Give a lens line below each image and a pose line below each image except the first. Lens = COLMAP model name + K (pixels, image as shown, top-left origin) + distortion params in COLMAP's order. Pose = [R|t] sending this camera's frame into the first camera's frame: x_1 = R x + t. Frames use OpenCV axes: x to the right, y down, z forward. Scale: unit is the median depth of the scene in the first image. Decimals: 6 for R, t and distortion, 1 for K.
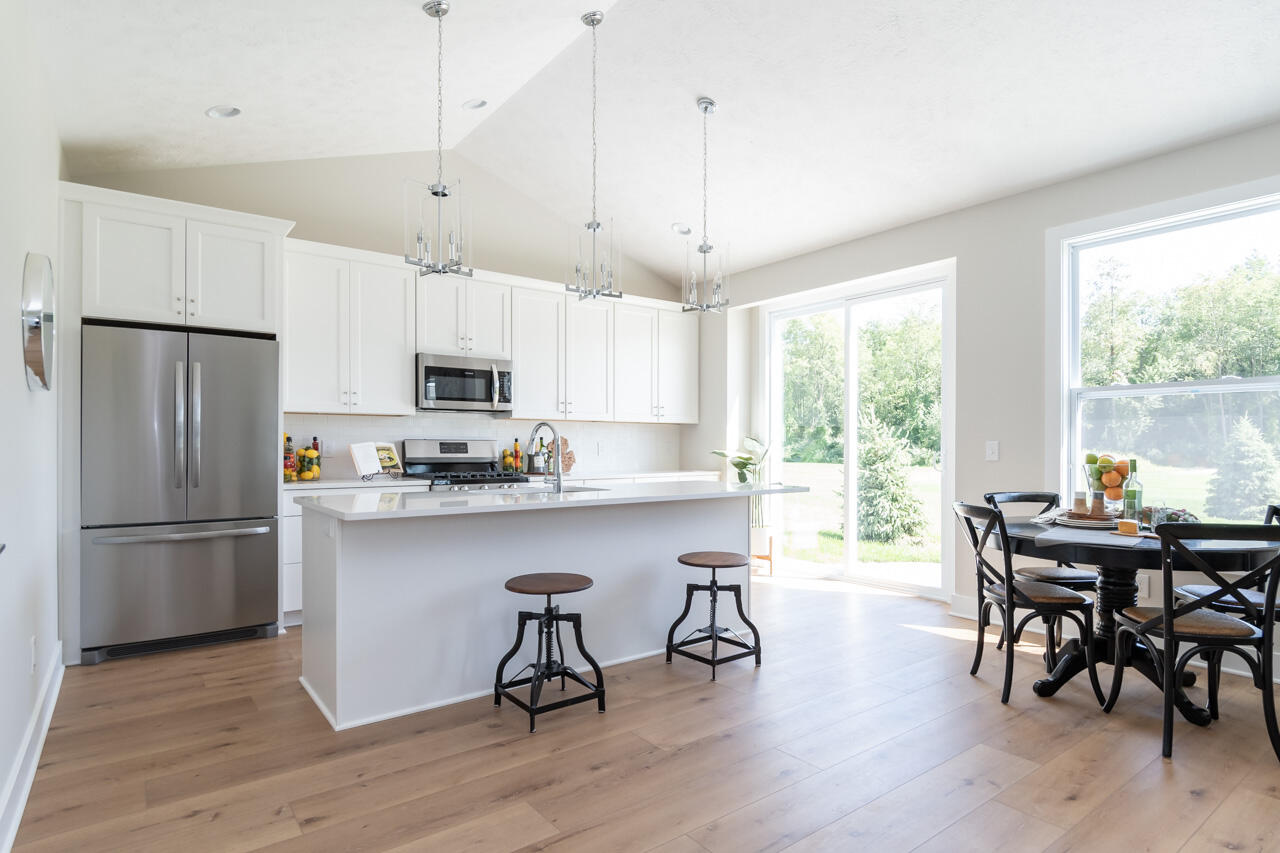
lens RADIAL K [[647.5, 0, 641.7], [0, 647.5, 444.5], [0, 0, 1]] dist [0.000436, -0.000417]
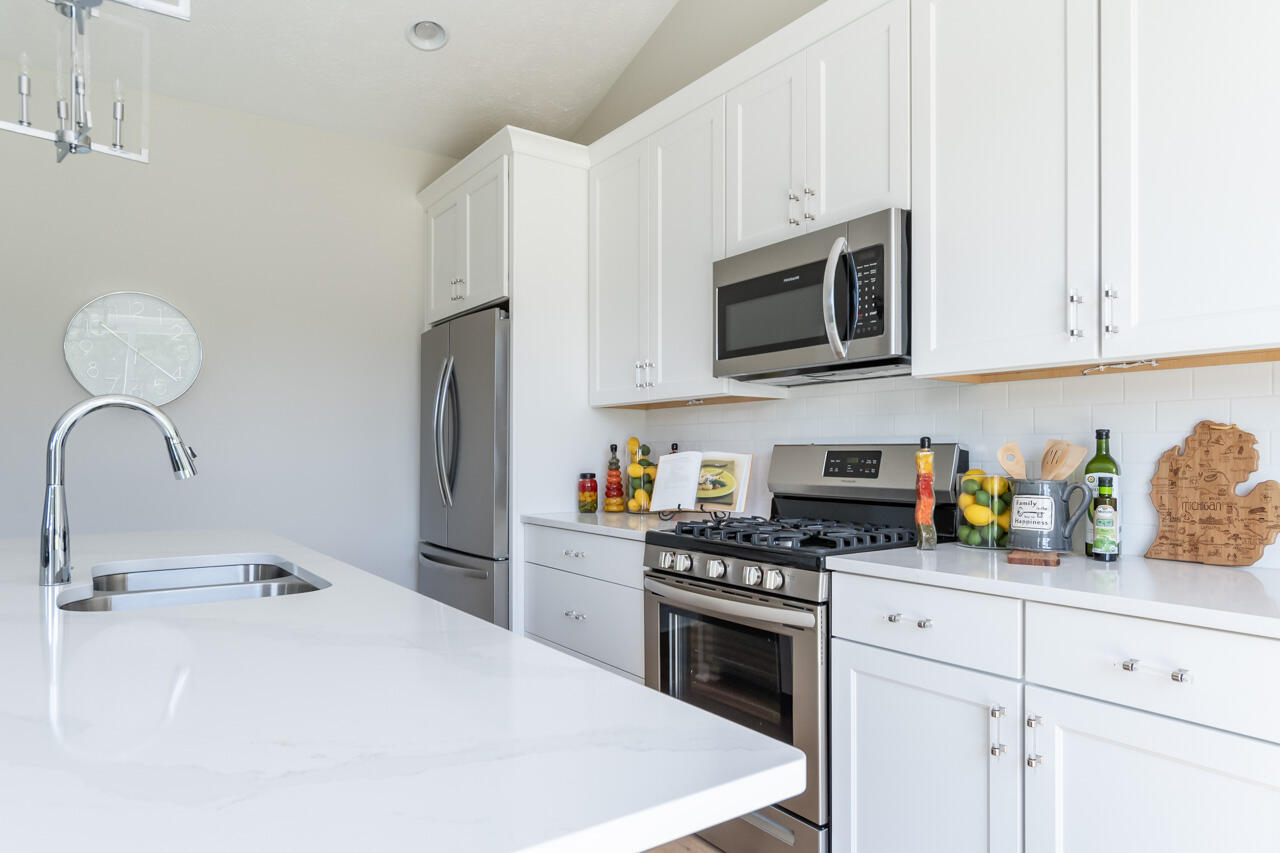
lens RADIAL K [[797.9, 0, 636.7], [0, 797.9, 452.4], [0, 0, 1]] dist [0.000398, 0.000522]
pose [[-0.019643, -0.006419, -0.999786, 0.227159], [-0.002257, 0.999977, -0.006376, 0.001296], [0.999805, 0.002131, -0.019657, 0.896027]]
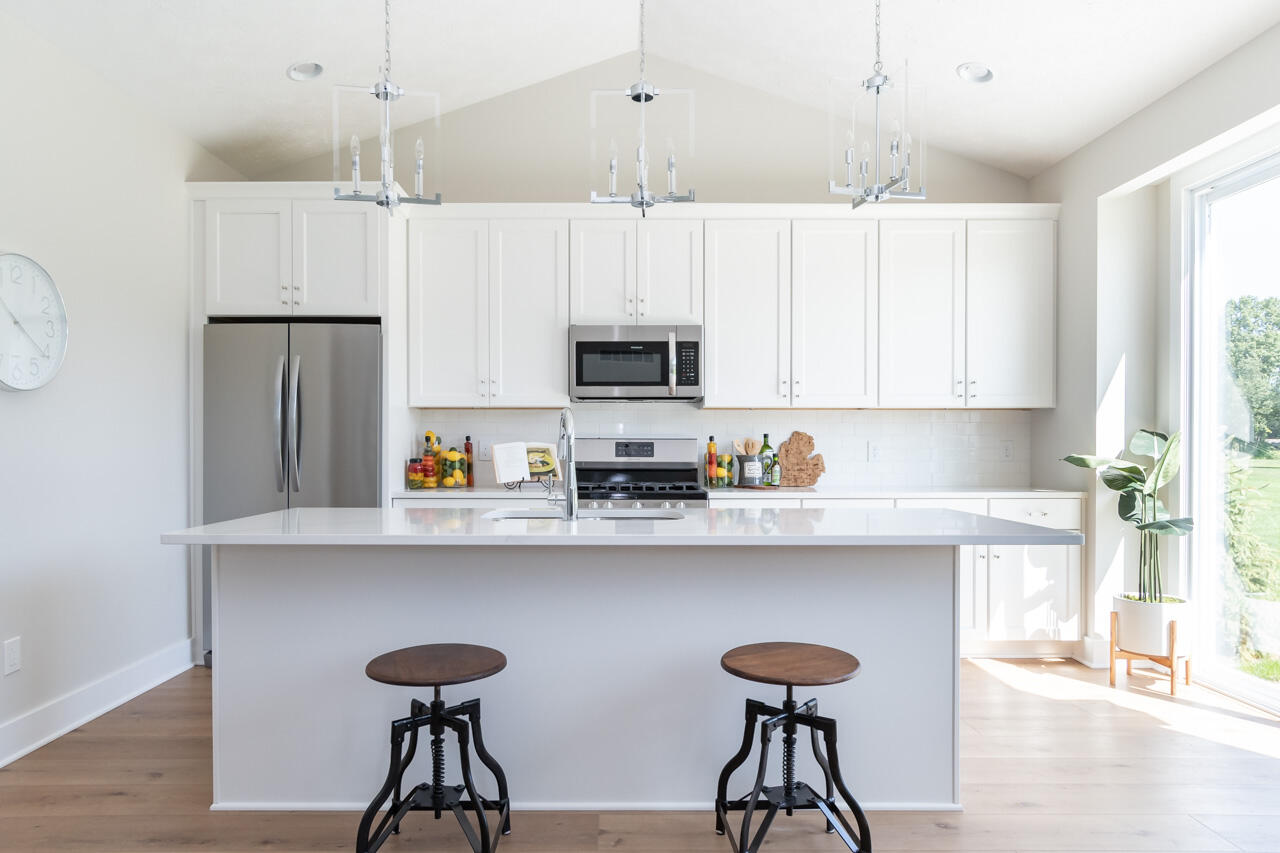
lens RADIAL K [[797.9, 0, 636.7], [0, 797.9, 452.4], [0, 0, 1]] dist [0.000398, 0.000522]
pose [[0.809877, 0.003393, -0.586590, 0.257263], [0.001095, 0.999973, 0.007296, 0.001863], [0.586599, -0.006551, 0.809851, 0.264555]]
